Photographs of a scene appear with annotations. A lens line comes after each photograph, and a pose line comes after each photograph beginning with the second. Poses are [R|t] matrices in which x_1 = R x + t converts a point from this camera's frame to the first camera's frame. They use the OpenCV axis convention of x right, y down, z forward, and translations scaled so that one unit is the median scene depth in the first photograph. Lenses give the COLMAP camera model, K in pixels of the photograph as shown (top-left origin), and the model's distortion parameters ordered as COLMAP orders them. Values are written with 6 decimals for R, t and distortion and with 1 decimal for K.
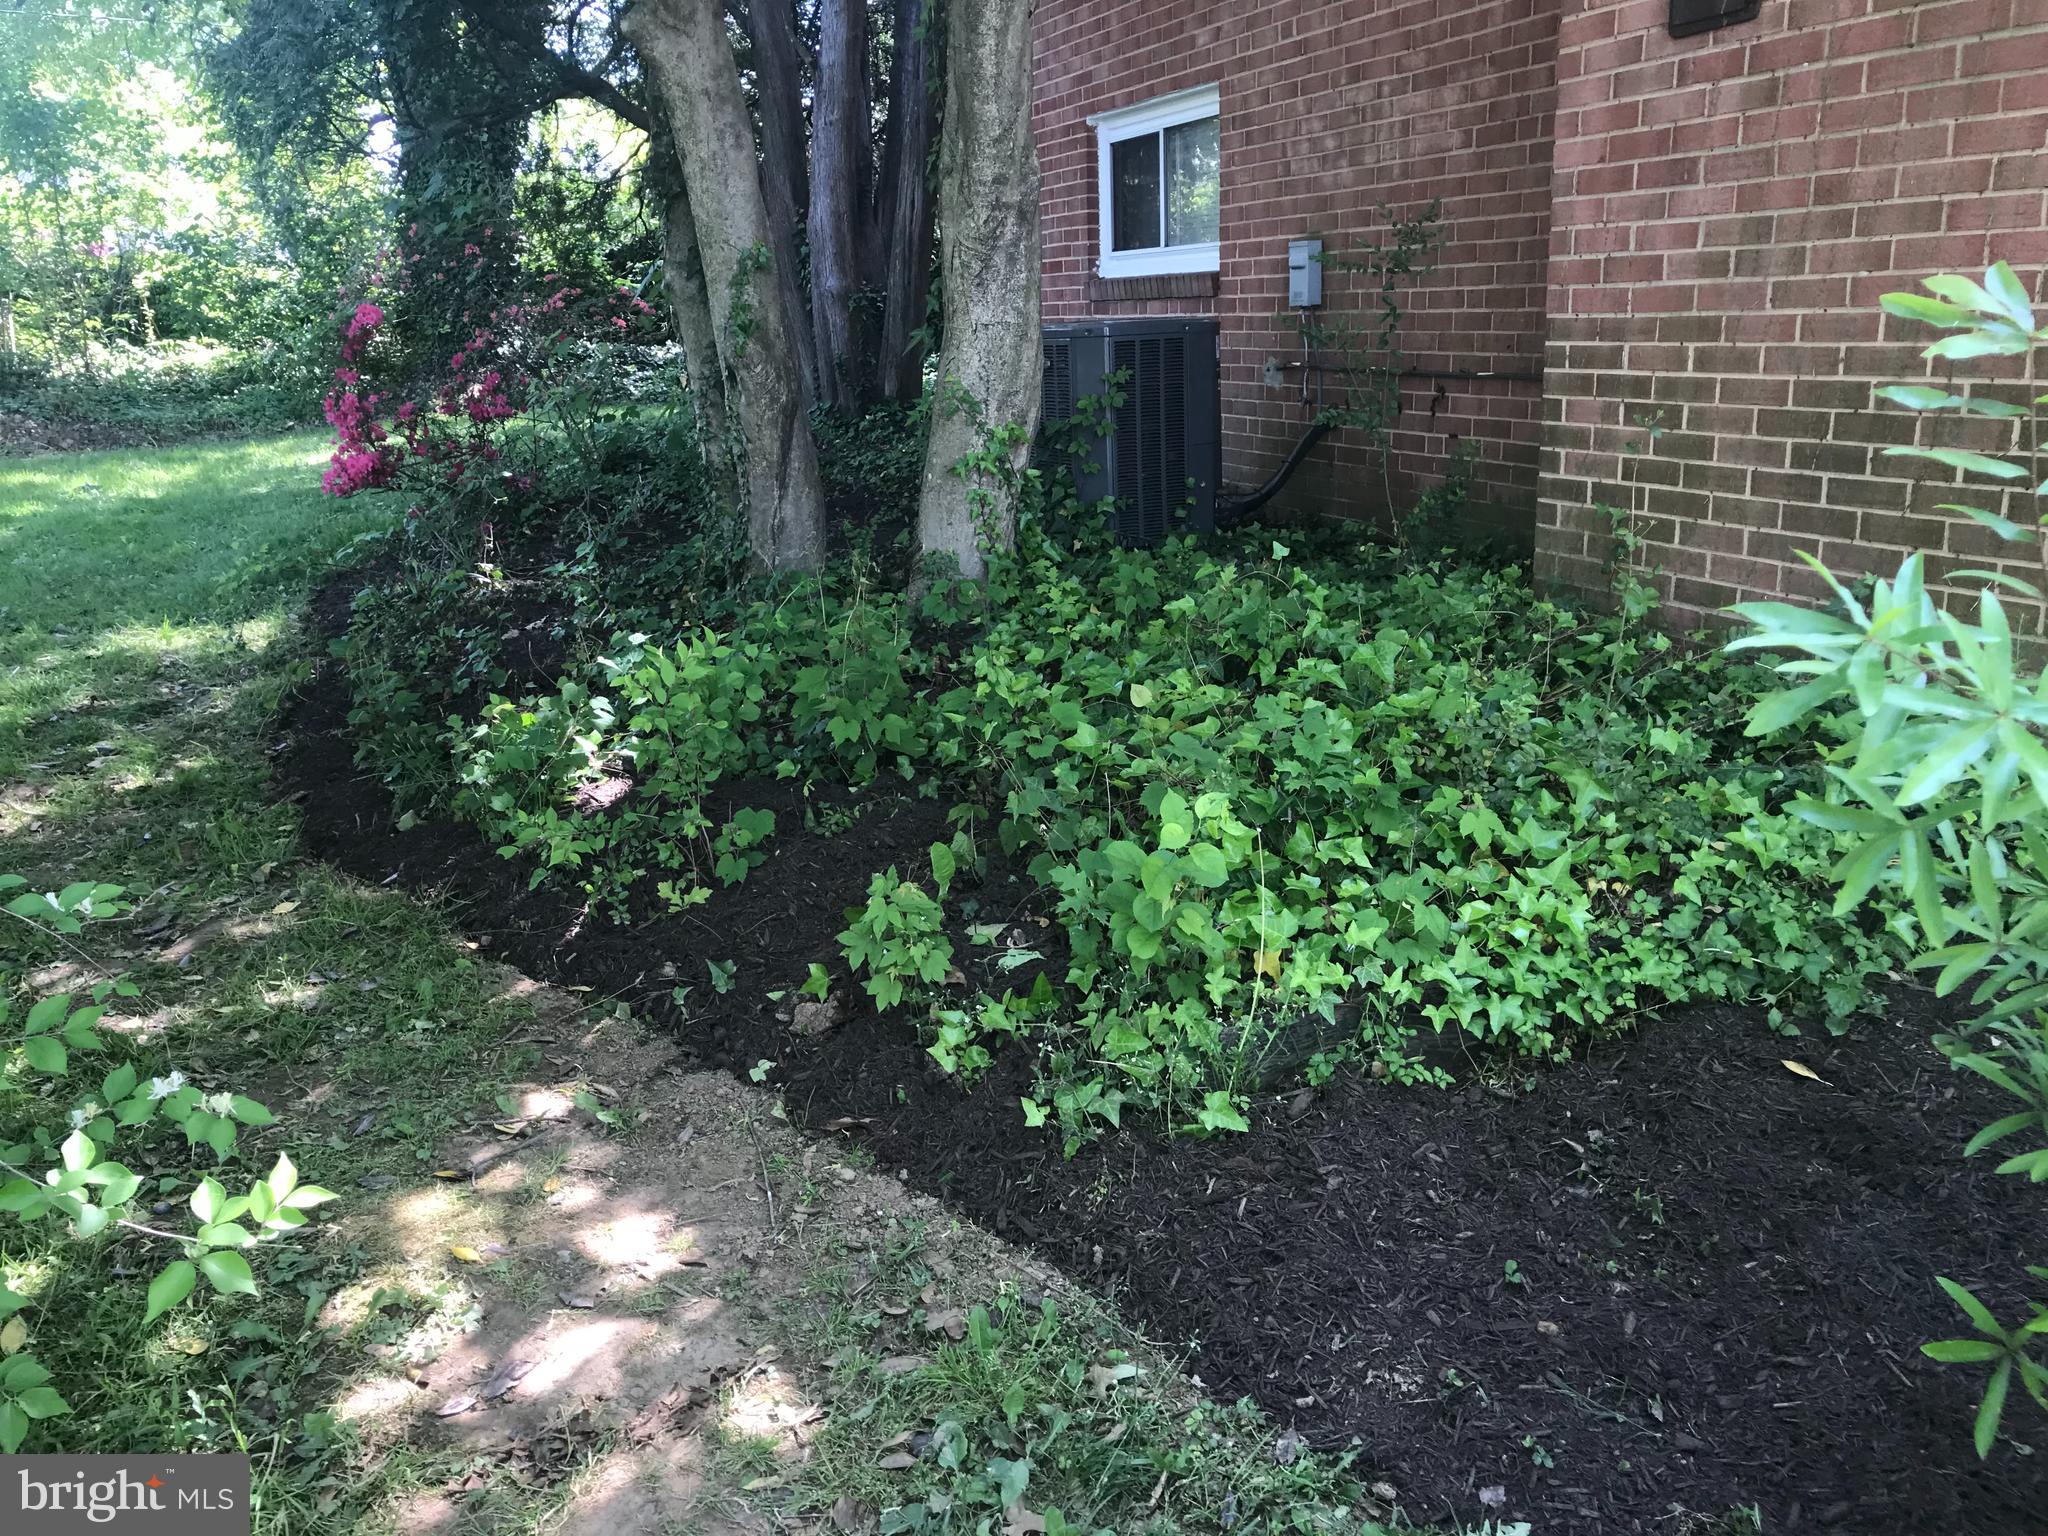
lens RADIAL K [[1652.5, 0, 1034.6], [0, 1652.5, 764.4], [0, 0, 1]] dist [0.011732, -0.018397]
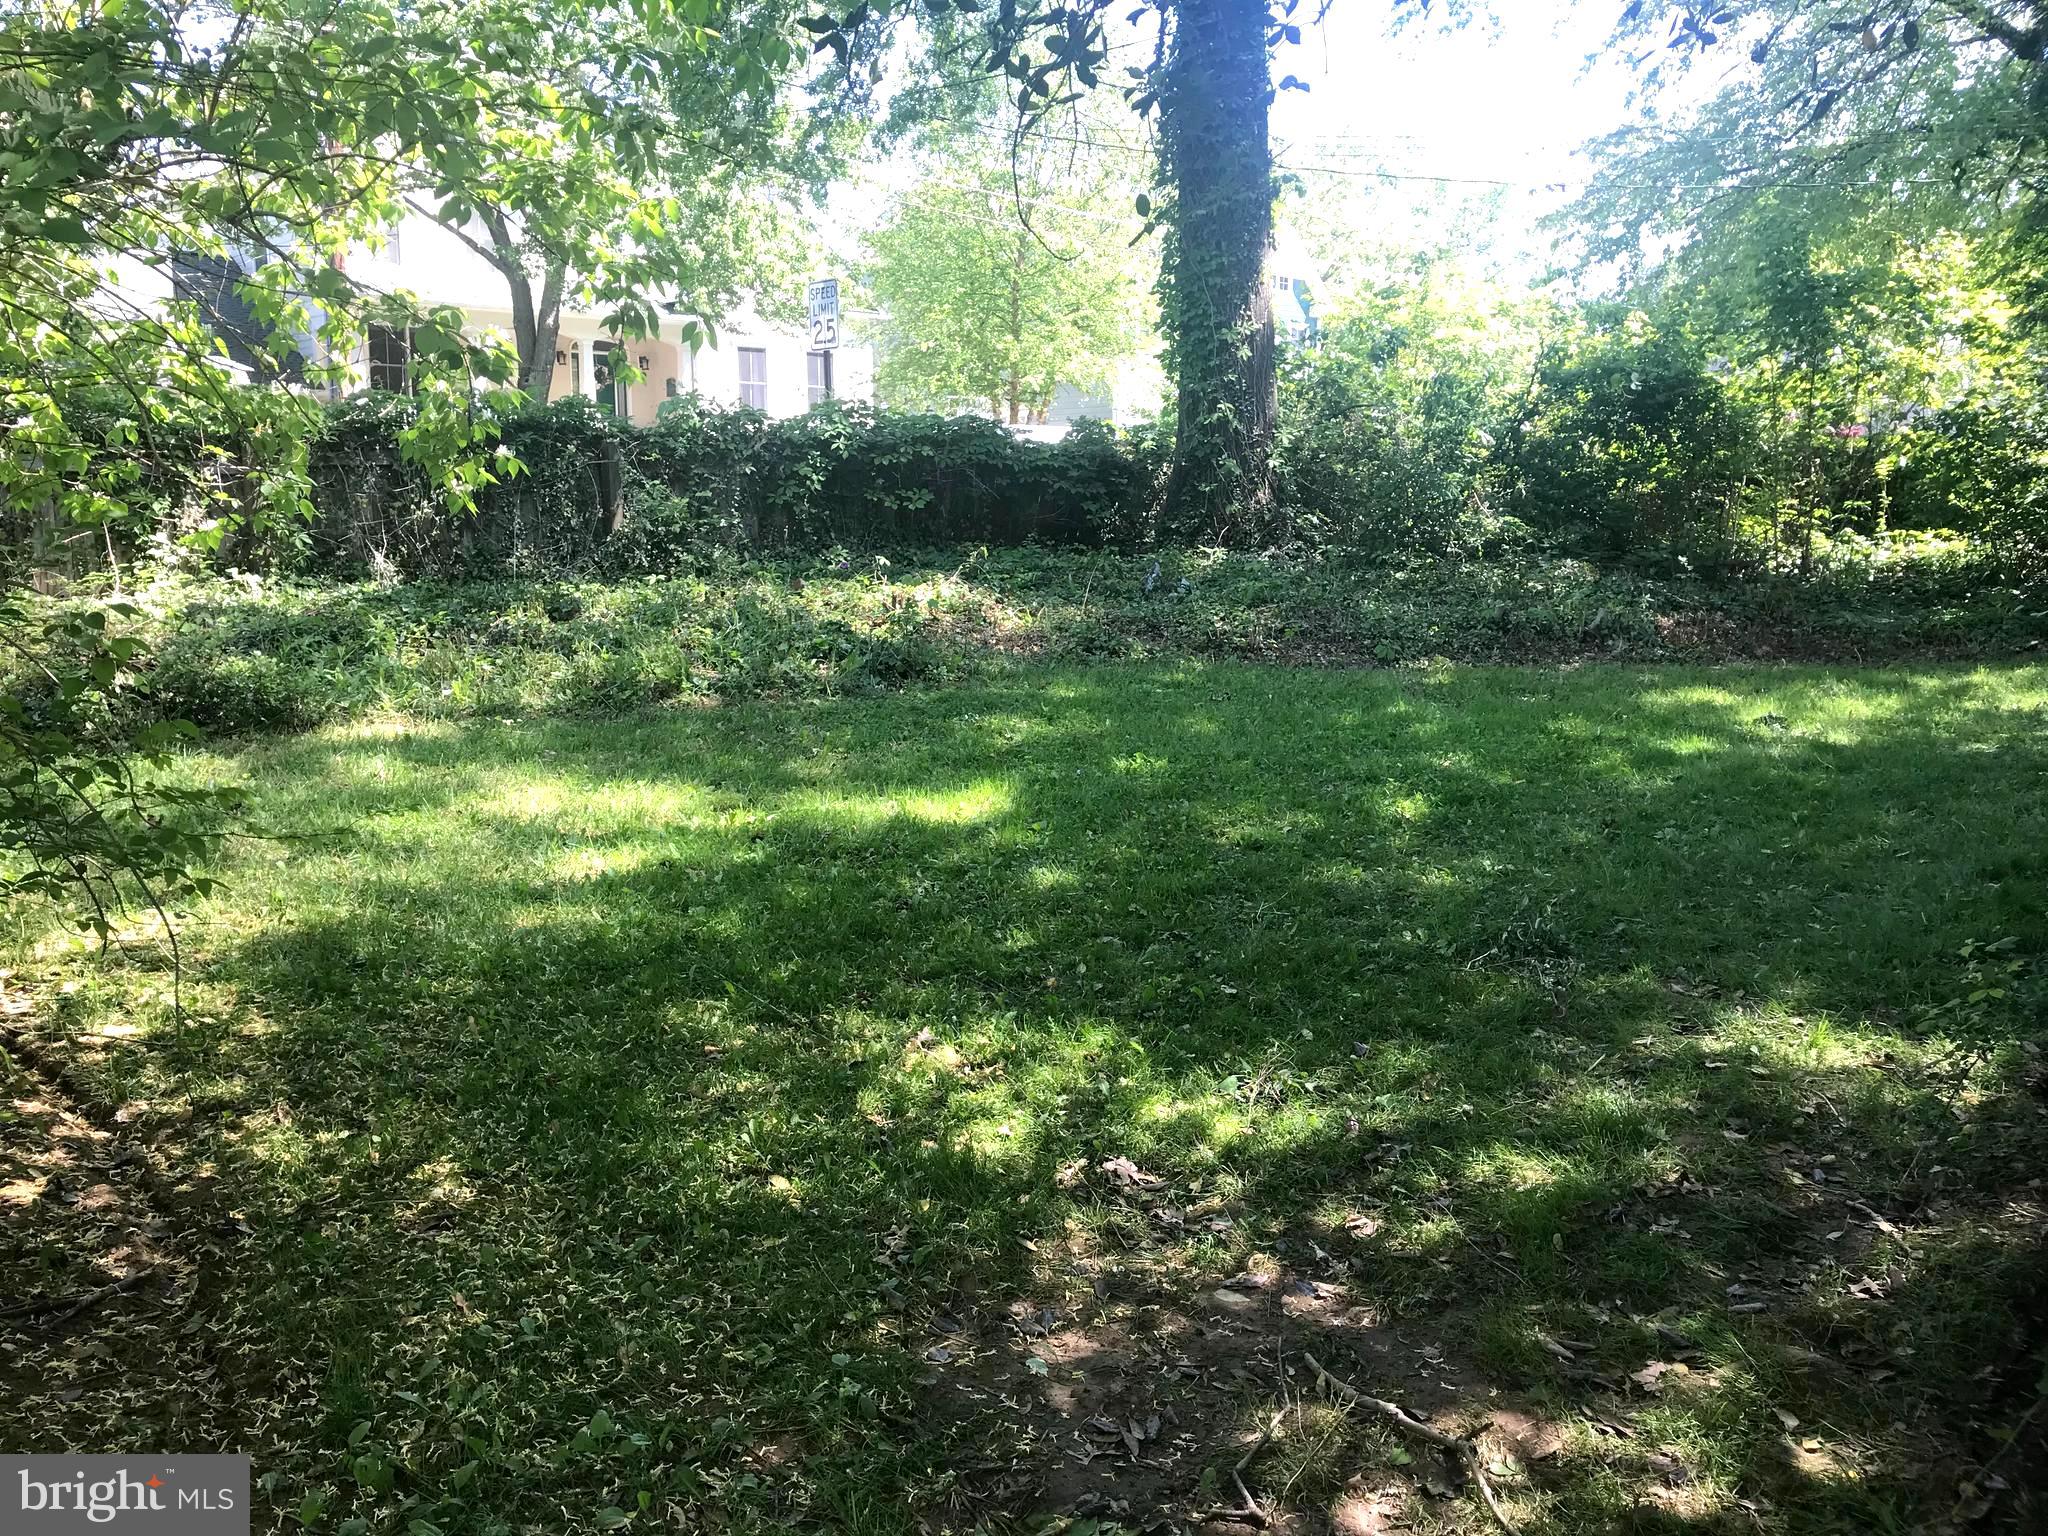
lens RADIAL K [[1652.5, 0, 1030.9], [0, 1652.5, 774.6], [0, 0, 1]] dist [0.011732, -0.018397]
pose [[0.587327, 0.144776, -0.796296, -0.081361], [-0.216096, 0.976204, 0.018098, -0.049312], [0.779968, 0.161447, 0.604636, 0.139194]]
